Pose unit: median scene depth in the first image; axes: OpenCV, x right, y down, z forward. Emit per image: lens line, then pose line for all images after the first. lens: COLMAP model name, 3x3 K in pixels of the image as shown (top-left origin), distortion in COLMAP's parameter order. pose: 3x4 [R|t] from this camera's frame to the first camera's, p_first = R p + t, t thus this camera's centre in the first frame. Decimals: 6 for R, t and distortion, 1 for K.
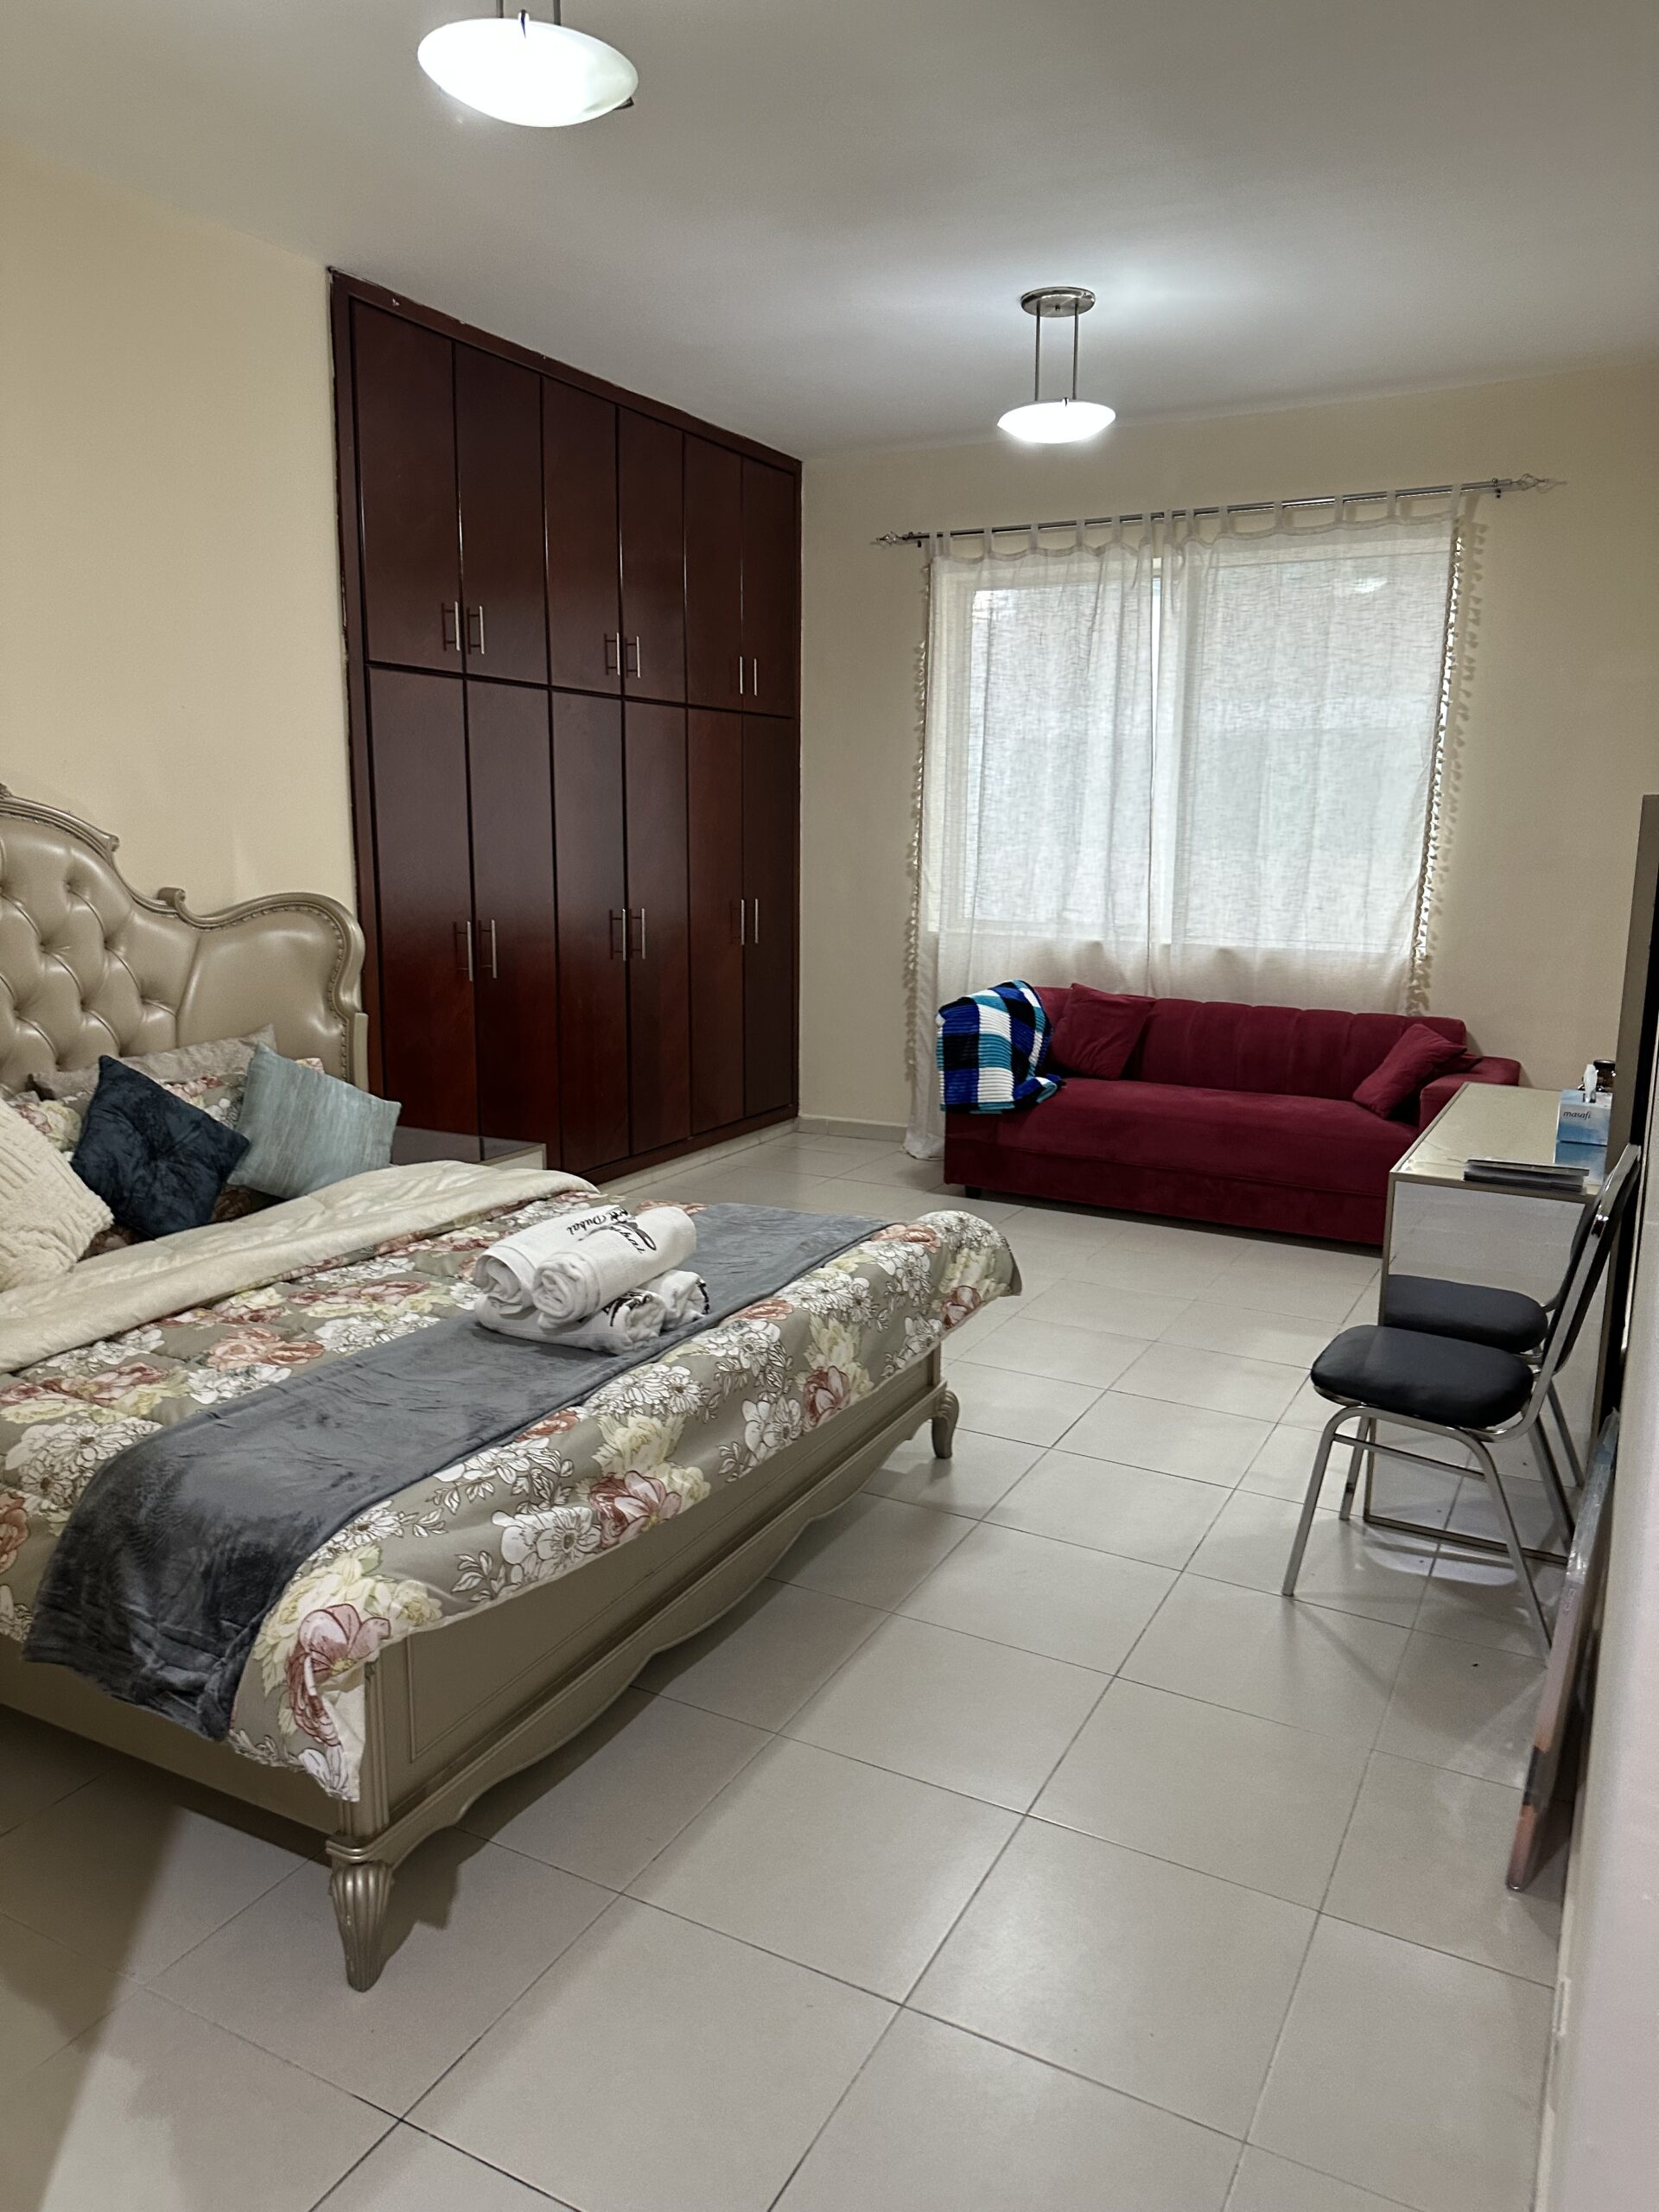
lens RADIAL K [[1560.8, 0, 835.2], [0, 1560.8, 1097.8], [0, 0, 1]] dist [0.067868, -0.094442]
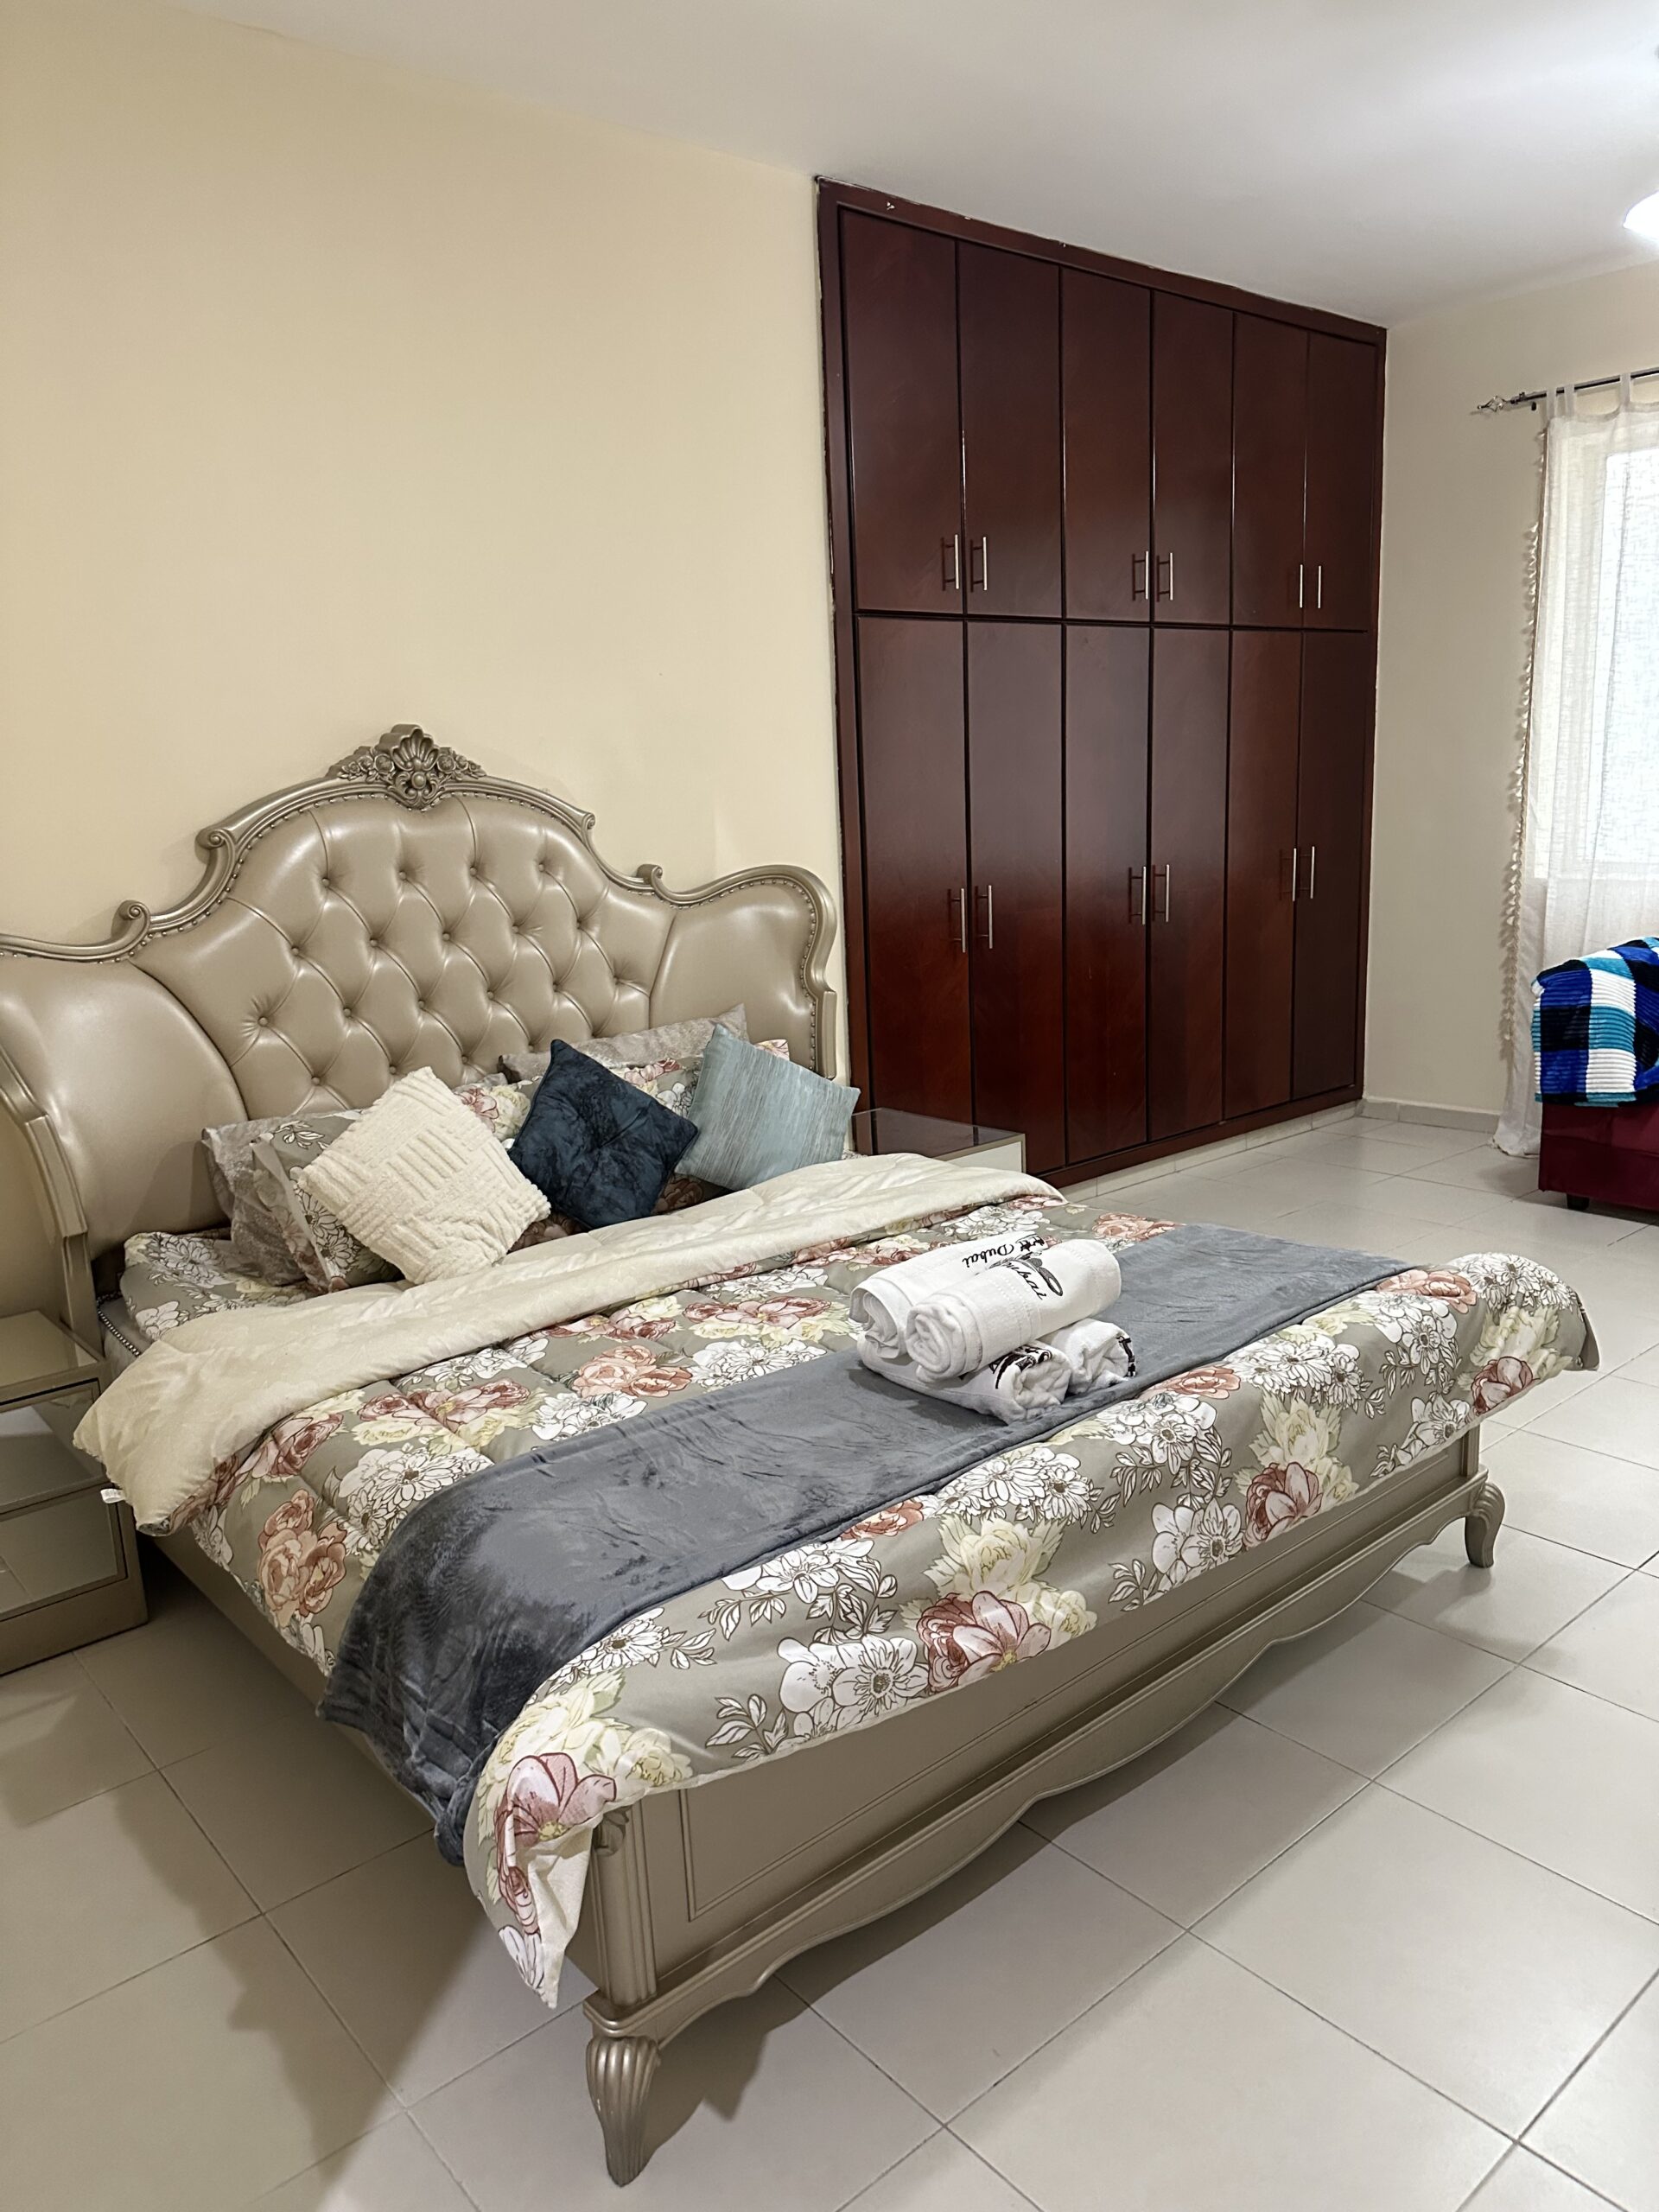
lens RADIAL K [[1560.8, 0, 817.7], [0, 1560.8, 1117.5], [0, 0, 1]] dist [0.067868, -0.094442]
pose [[0.925105, 0.028714, -0.378624, 0.060317], [-0.013595, 0.999002, 0.042545, -0.023234], [0.379468, -0.034211, 0.924572, 0.173866]]
